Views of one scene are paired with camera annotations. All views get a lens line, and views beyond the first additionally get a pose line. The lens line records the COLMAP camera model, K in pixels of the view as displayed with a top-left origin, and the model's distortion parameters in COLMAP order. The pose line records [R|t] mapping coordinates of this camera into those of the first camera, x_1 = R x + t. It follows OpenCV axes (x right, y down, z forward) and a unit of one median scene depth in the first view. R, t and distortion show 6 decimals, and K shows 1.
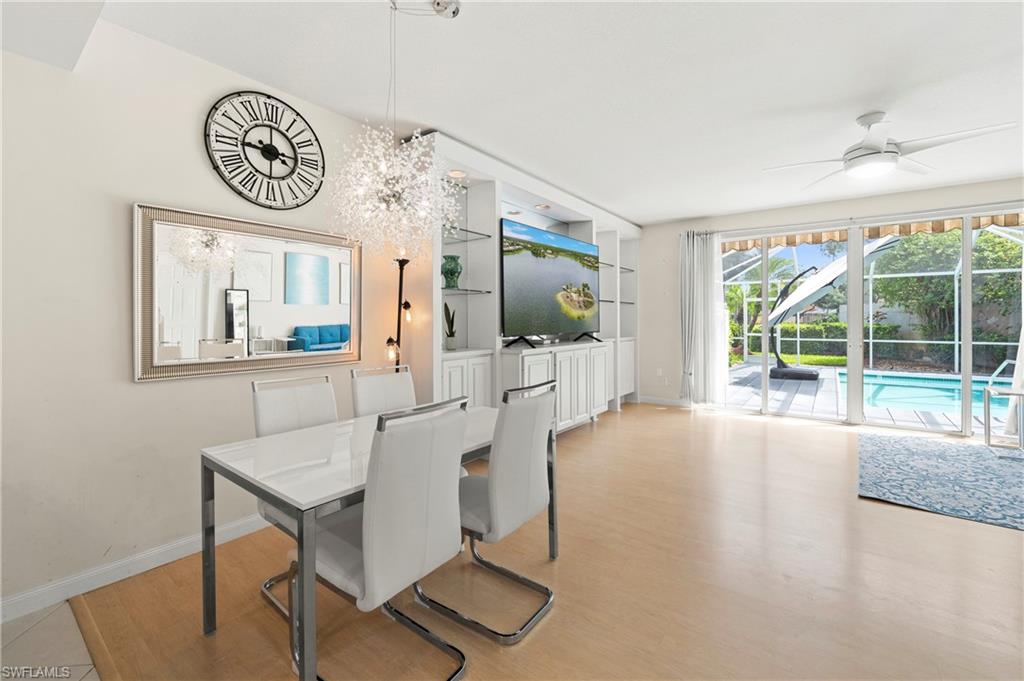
lens RADIAL K [[424.6, 0, 512.7], [0, 424.6, 321.9], [0, 0, 1]] dist [-0.013568, 0.001015]
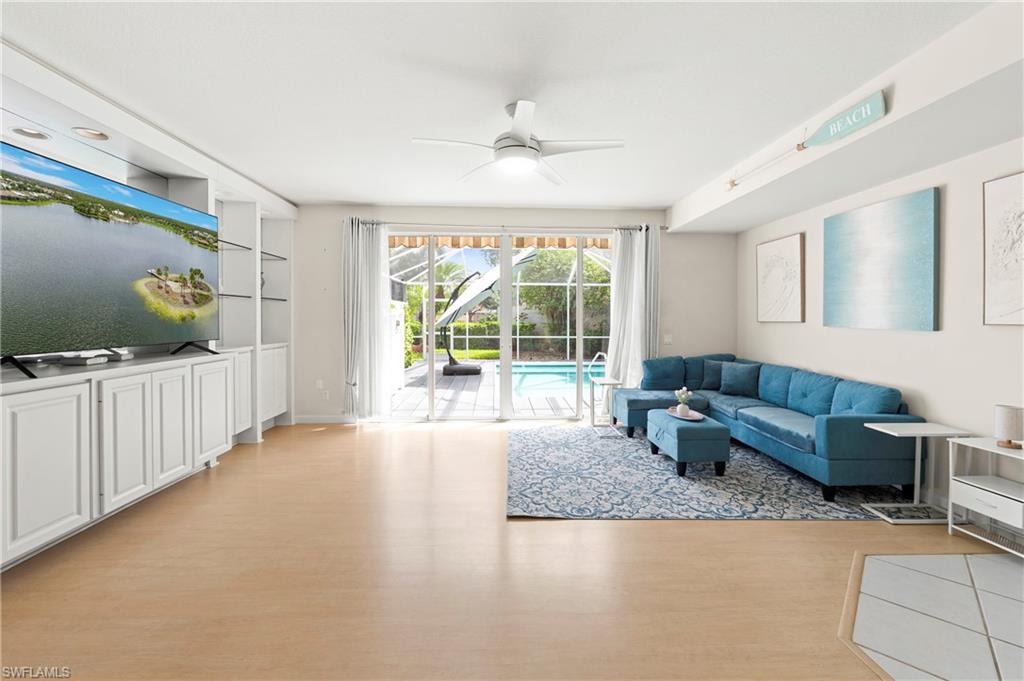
lens RADIAL K [[424.6, 0, 510.5], [0, 424.6, 306.2], [0, 0, 1]] dist [-0.013568, 0.001015]
pose [[0.772688, 0.021817, 0.634411, 0.139561], [-0.001956, 0.999486, -0.031989, -0.010494], [-0.634783, 0.023477, 0.772334, 0.161695]]
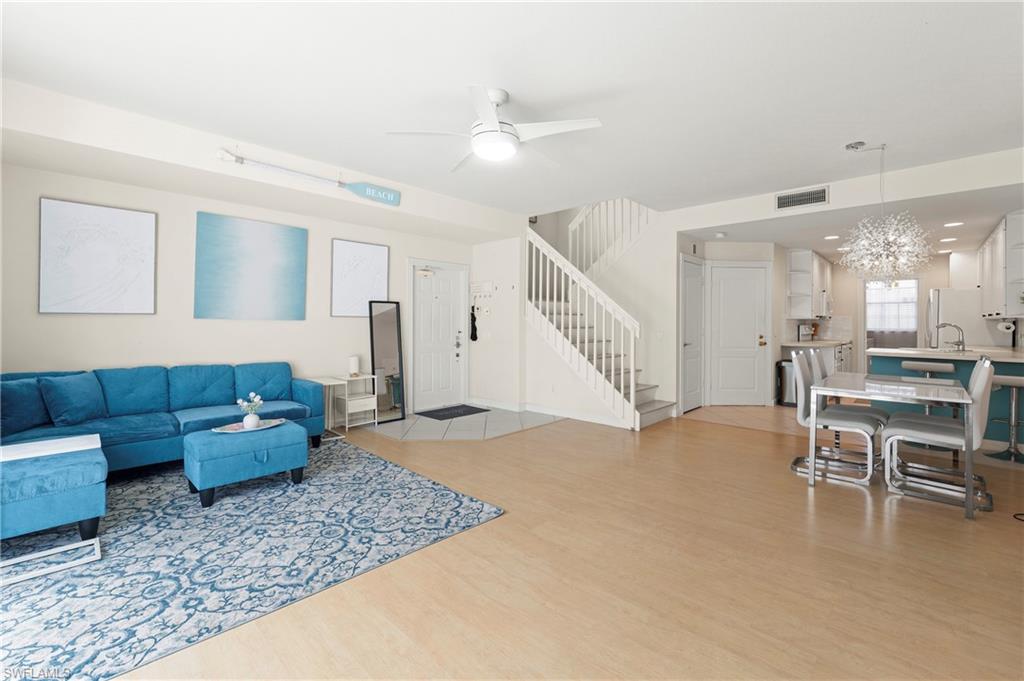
lens RADIAL K [[424.6, 0, 509.3], [0, 424.6, 317.8], [0, 0, 1]] dist [-0.013568, 0.001015]
pose [[-0.993040, -0.001307, 0.117773, 0.439893], [-0.001842, 0.999988, -0.004430, 0.002265], [-0.117765, -0.004616, -0.993031, 1.193993]]
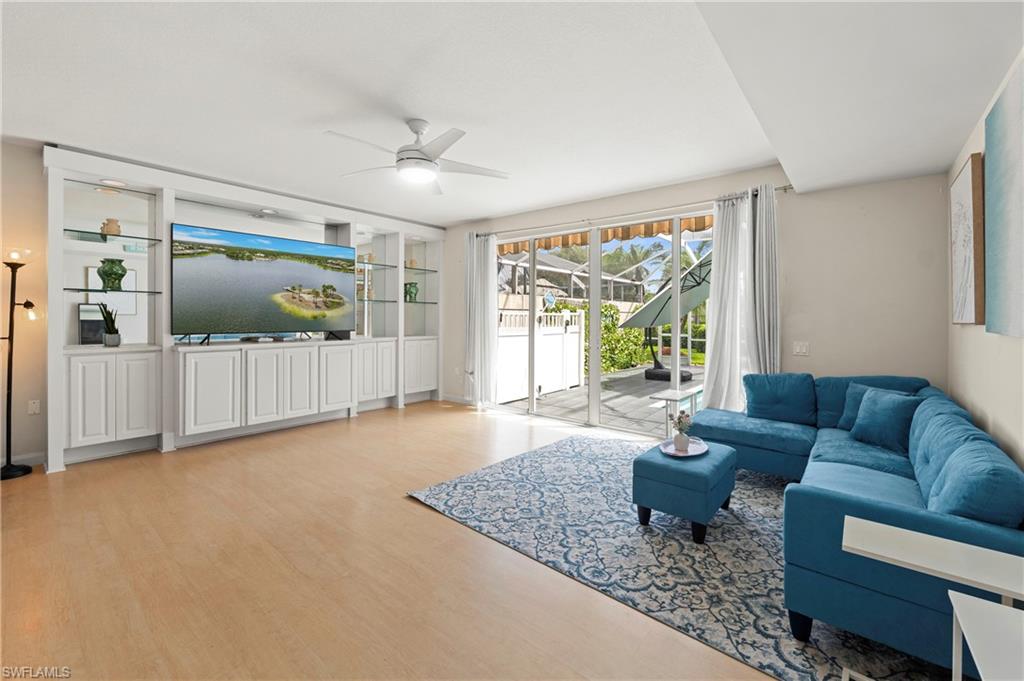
lens RADIAL K [[424.6, 0, 520.2], [0, 424.6, 314.1], [0, 0, 1]] dist [-0.013568, 0.001015]
pose [[0.999294, 0.008248, -0.036664, 0.710102], [-0.008738, 0.999874, -0.013247, -0.008207], [0.036550, 0.013558, 0.999240, -0.024122]]
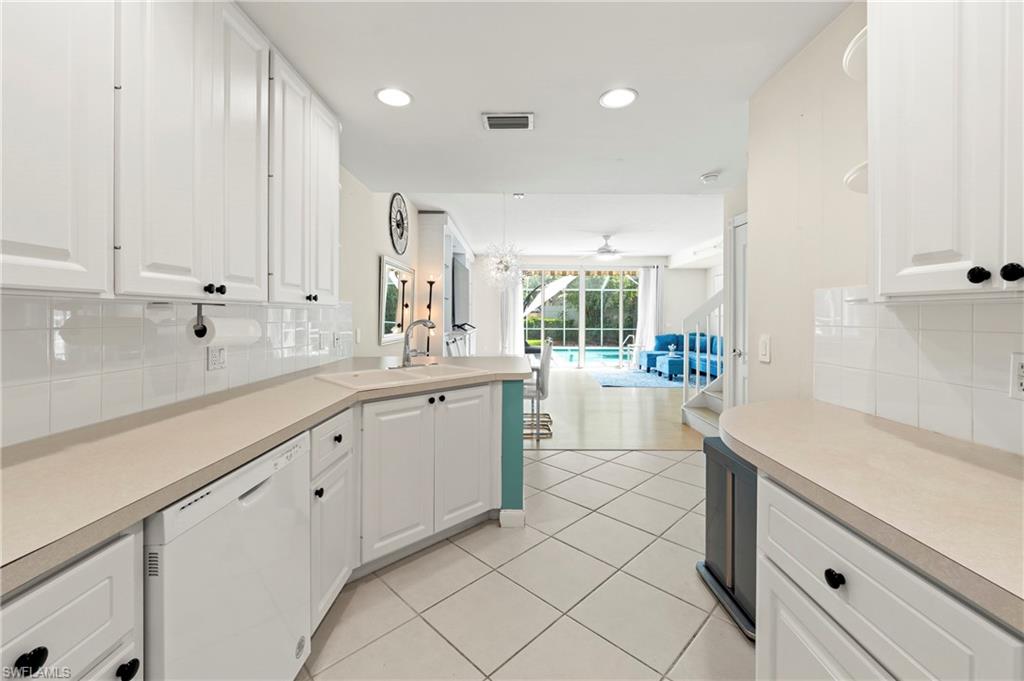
lens RADIAL K [[424.6, 0, 518.4], [0, 424.6, 308.9], [0, 0, 1]] dist [-0.013568, 0.001015]
pose [[0.786787, 0.015326, 0.617035, -0.706983], [-0.002862, 0.999772, -0.021183, 0.005605], [-0.617218, 0.014901, 0.786651, -0.427489]]
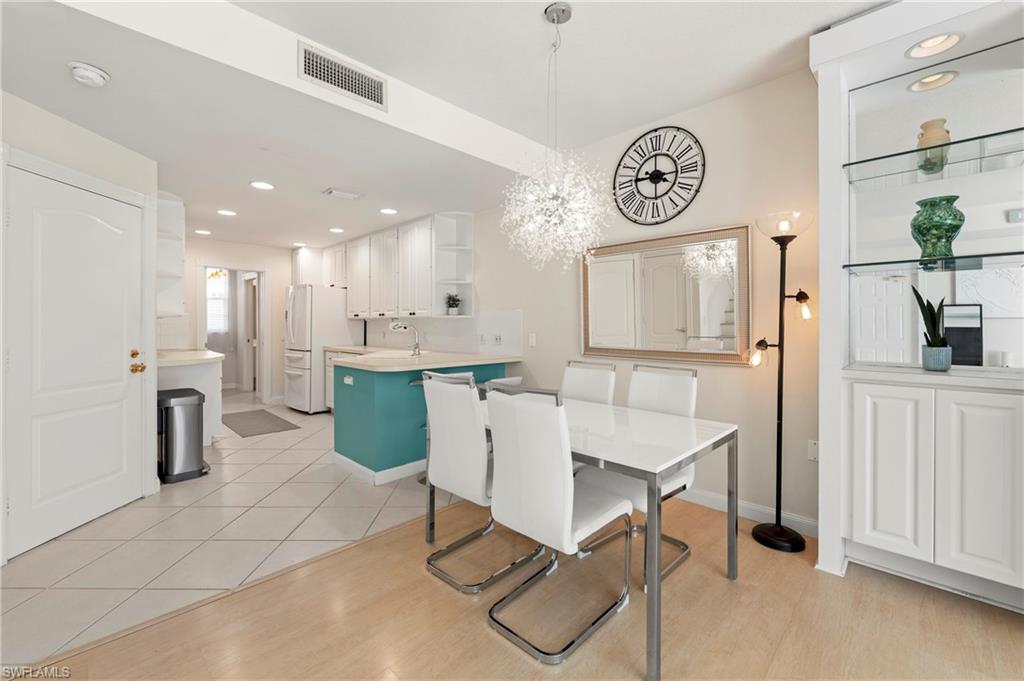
lens RADIAL K [[424.6, 0, 506.7], [0, 424.6, 329.7], [0, 0, 1]] dist [-0.013568, 0.001015]
pose [[-0.126400, 0.015177, -0.991863, 0.353995], [-0.006250, 0.999851, 0.016096, 0.005723], [0.991960, 0.008234, -0.126287, 0.393322]]
